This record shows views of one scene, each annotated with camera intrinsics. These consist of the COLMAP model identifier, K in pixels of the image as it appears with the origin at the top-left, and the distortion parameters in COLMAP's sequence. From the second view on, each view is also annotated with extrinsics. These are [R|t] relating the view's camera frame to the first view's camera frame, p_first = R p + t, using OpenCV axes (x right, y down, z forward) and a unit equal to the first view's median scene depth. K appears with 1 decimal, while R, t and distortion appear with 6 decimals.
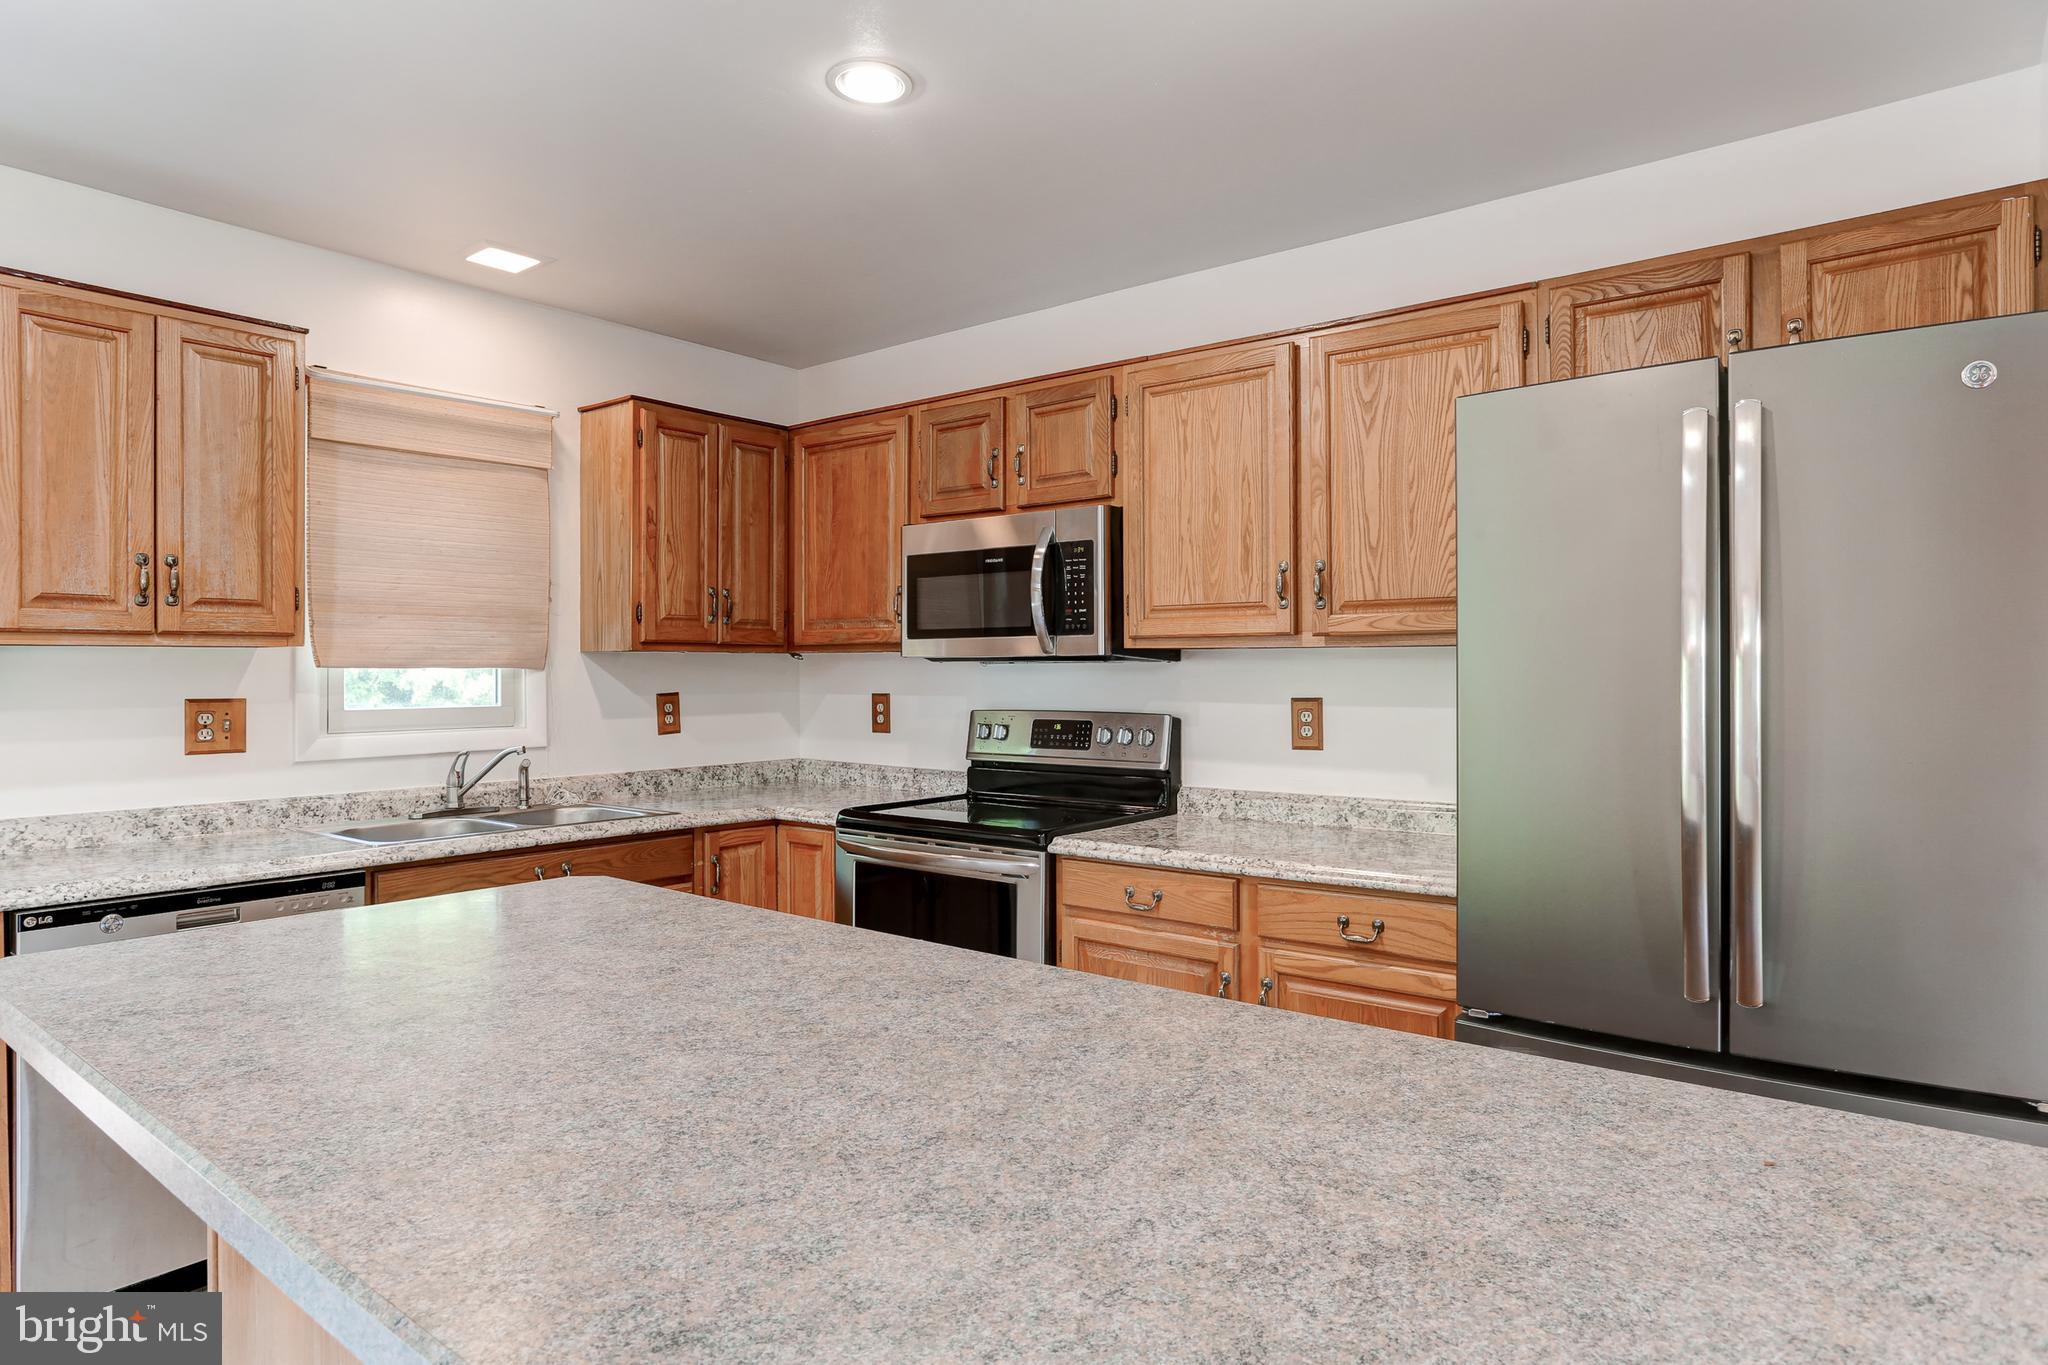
lens RADIAL K [[1164.9, 0, 1037.9], [0, 1164.9, 673.6], [0, 0, 1]] dist [-0.063685, 0.044685]
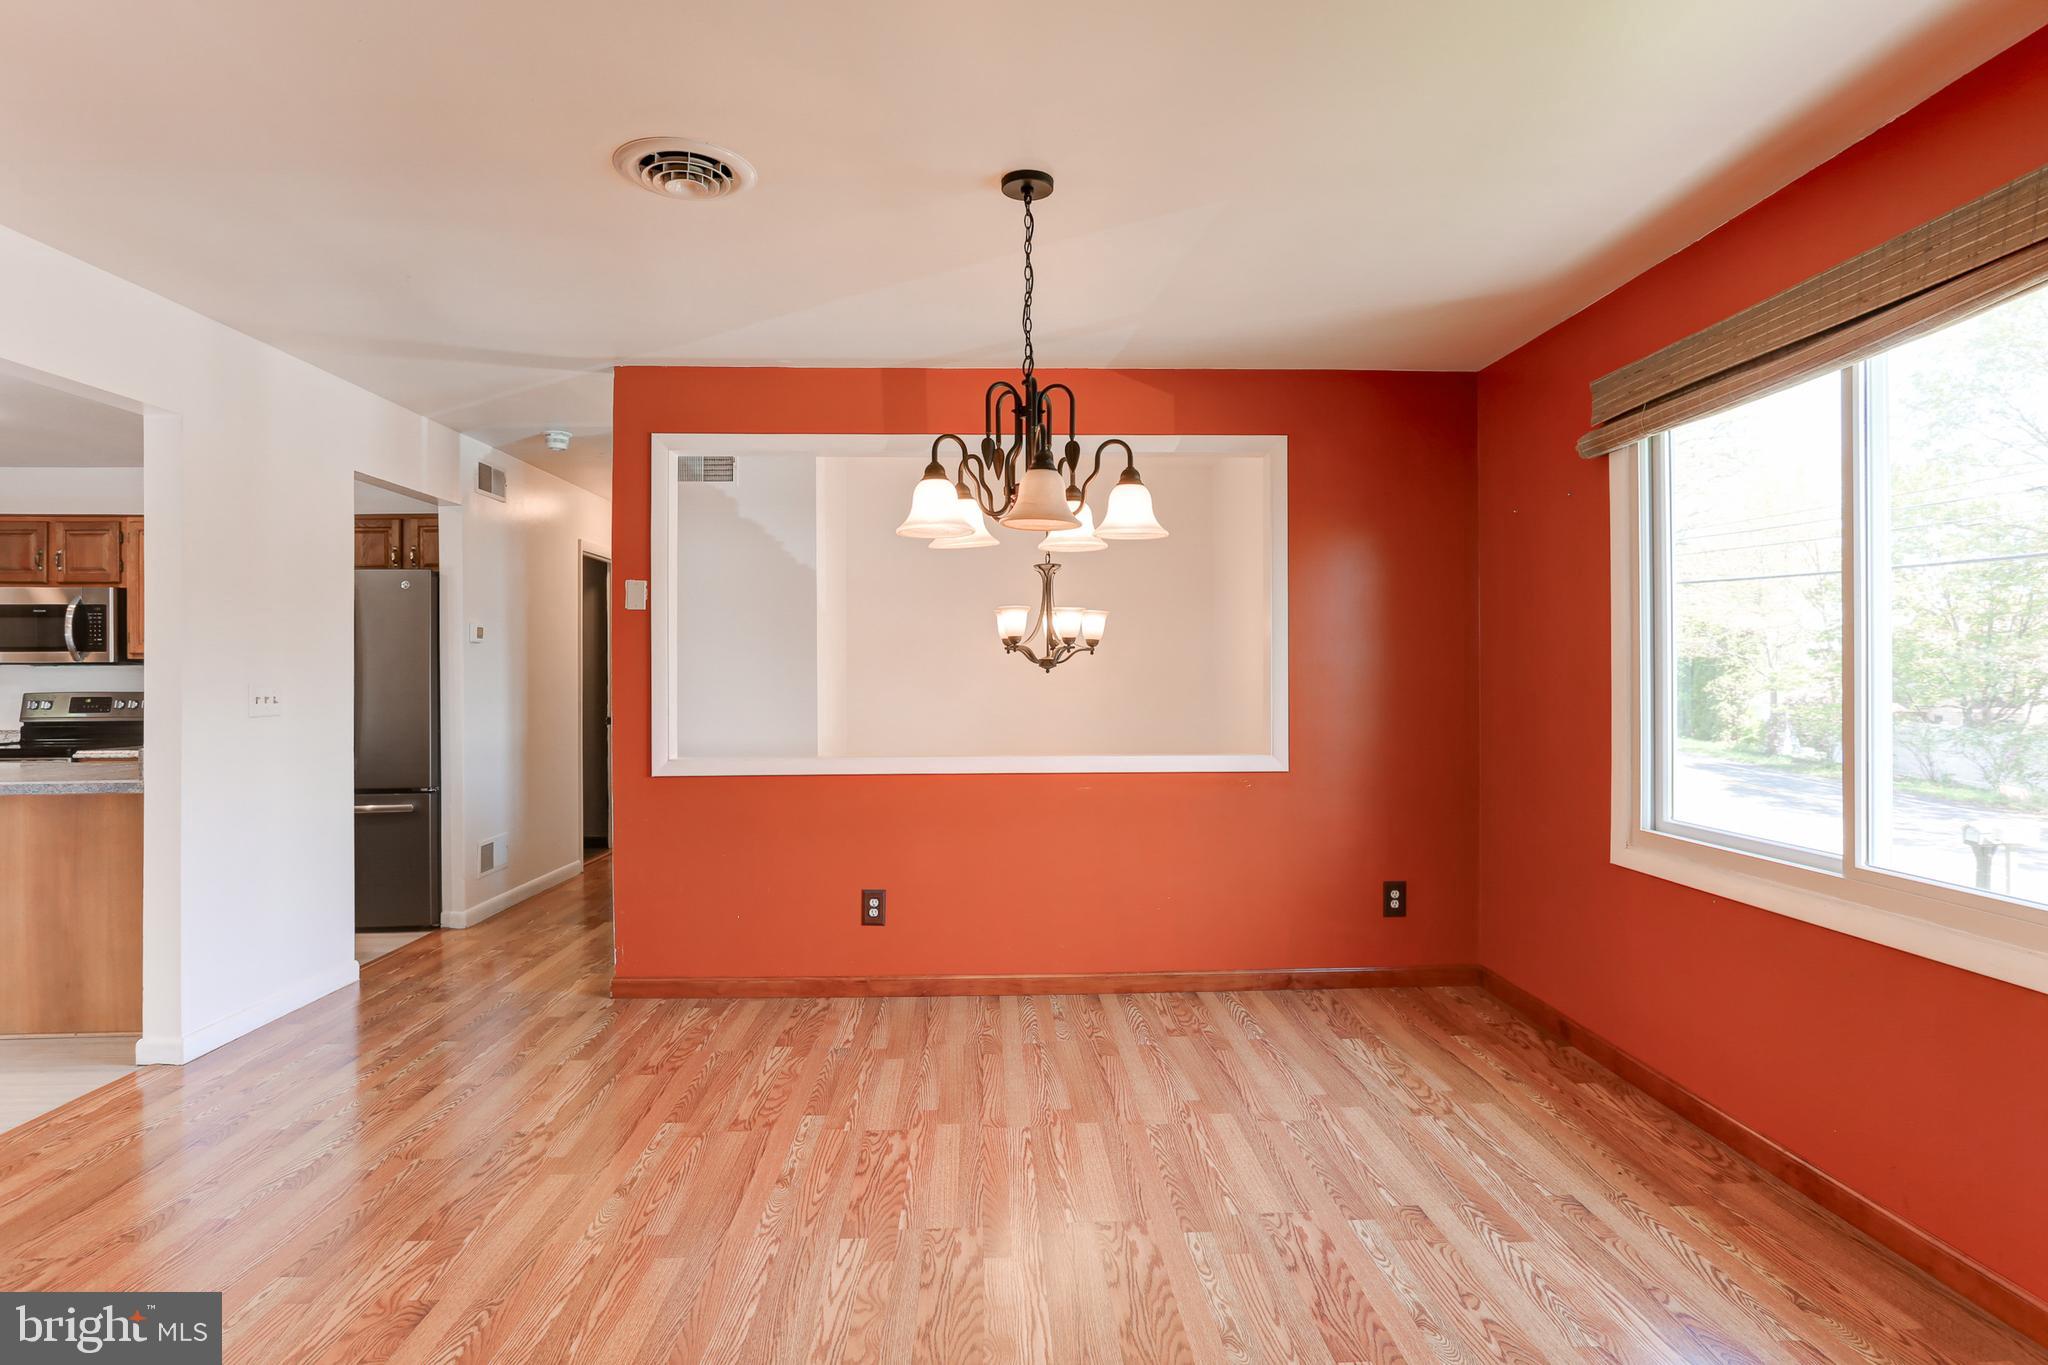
lens RADIAL K [[1071.1, 0, 1027.8], [0, 1071.1, 674.0], [0, 0, 1]] dist [-0.058745, 0.032337]
pose [[0.764278, 0.000483, 0.644887, 0.094522], [0.002445, 0.999990, -0.003647, 0.014105], [-0.644882, 0.004364, 0.764269, -1.287501]]
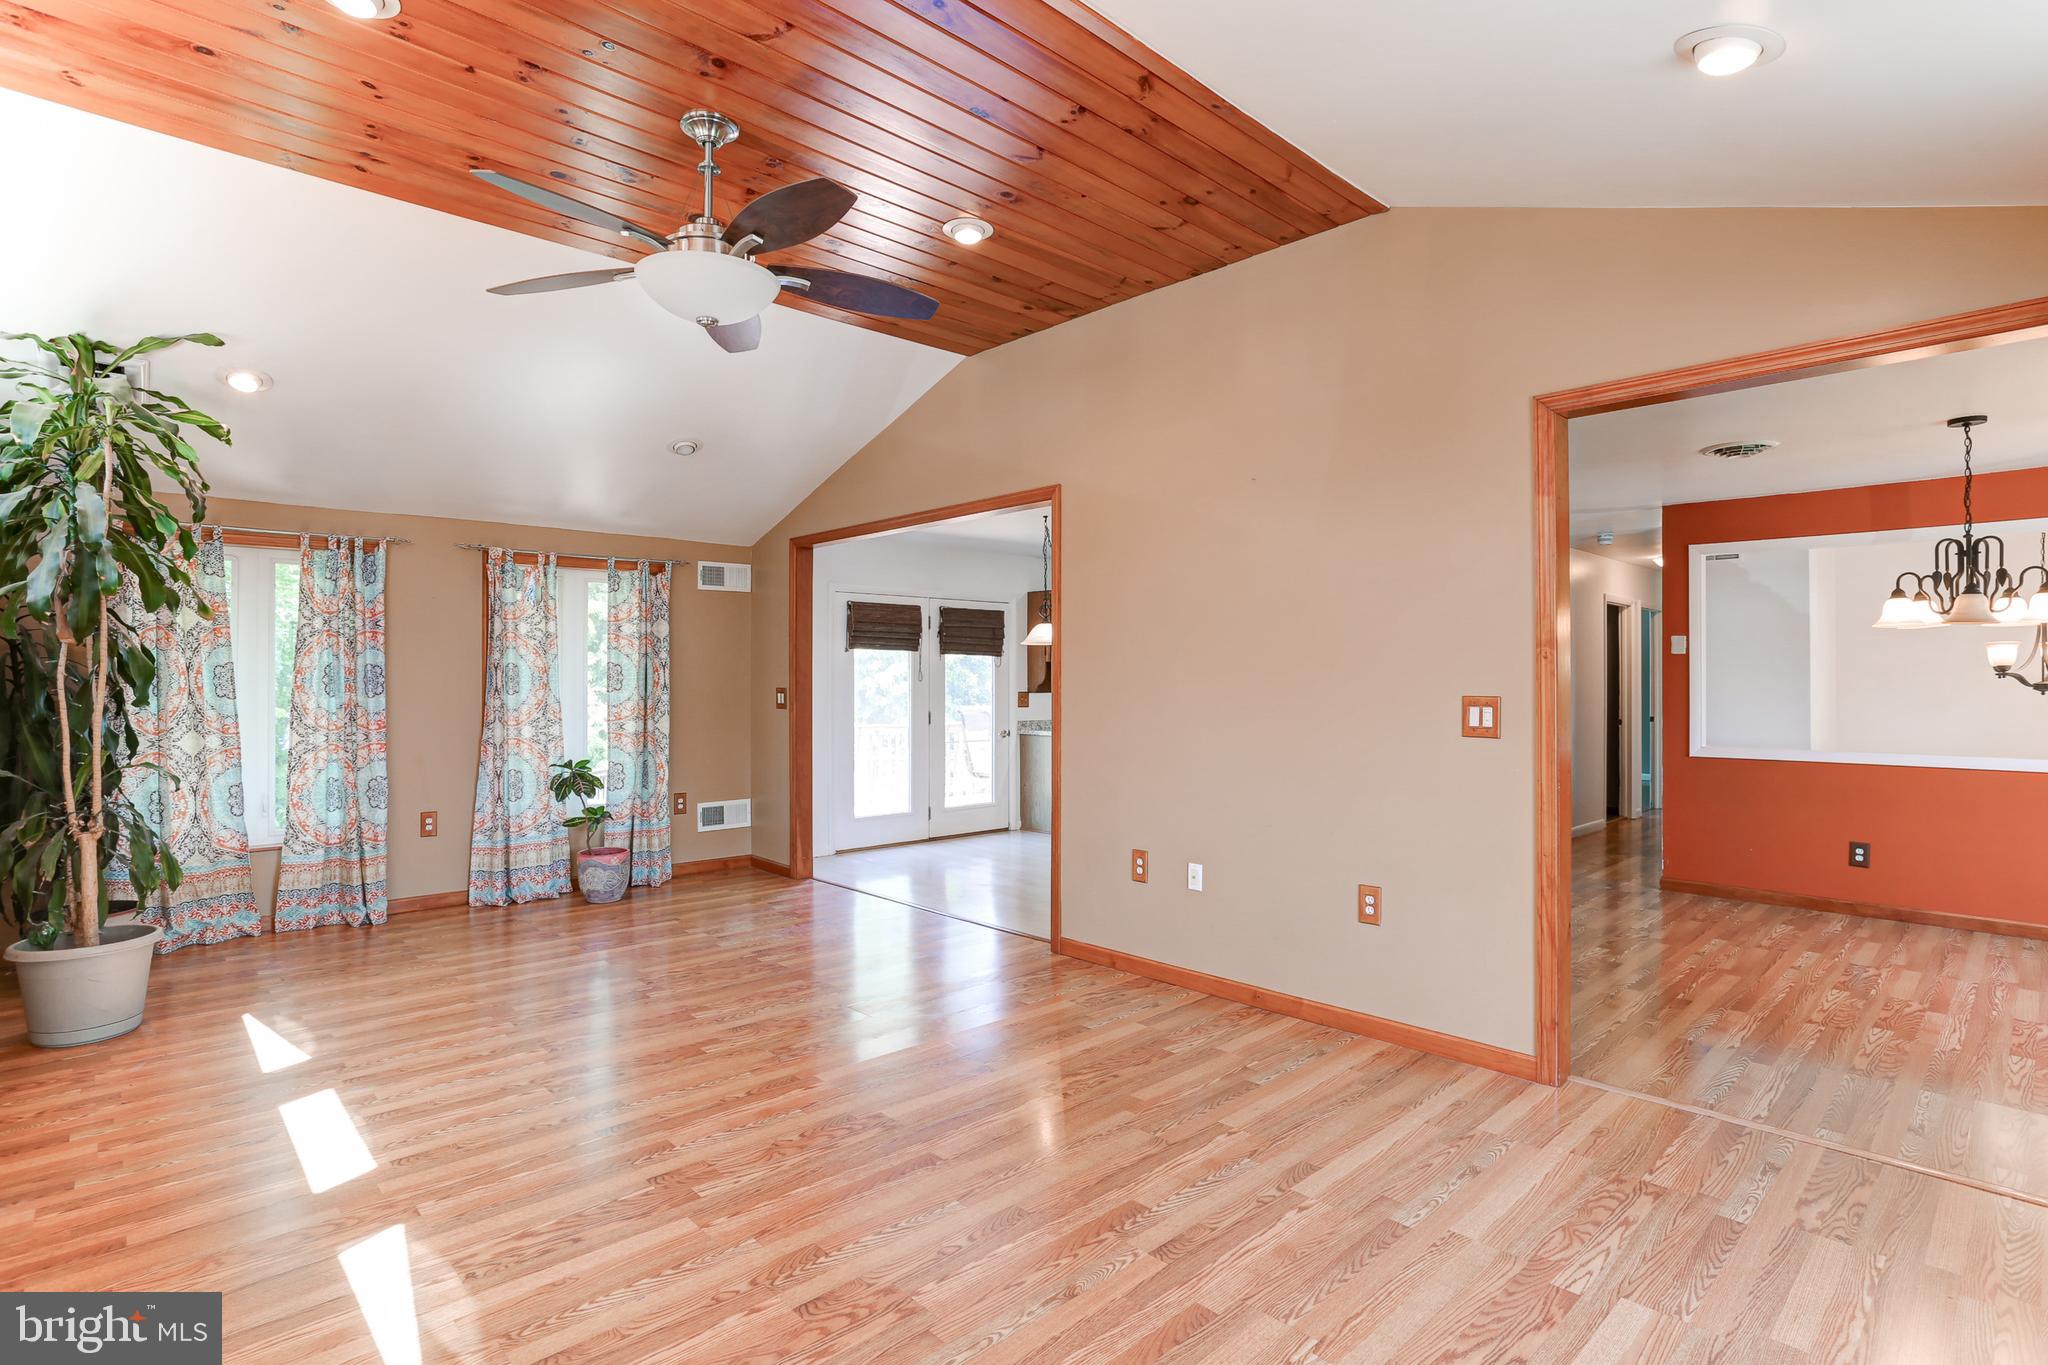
lens RADIAL K [[1007.5, 0, 1041.6], [0, 1007.5, 670.2], [0, 0, 1]] dist [-0.052303, 0.023339]
pose [[0.989884, 0.003757, -0.141827, -0.388346], [-0.005068, 0.999948, -0.008885, -0.012463], [0.141787, 0.009514, 0.989852, -2.083423]]
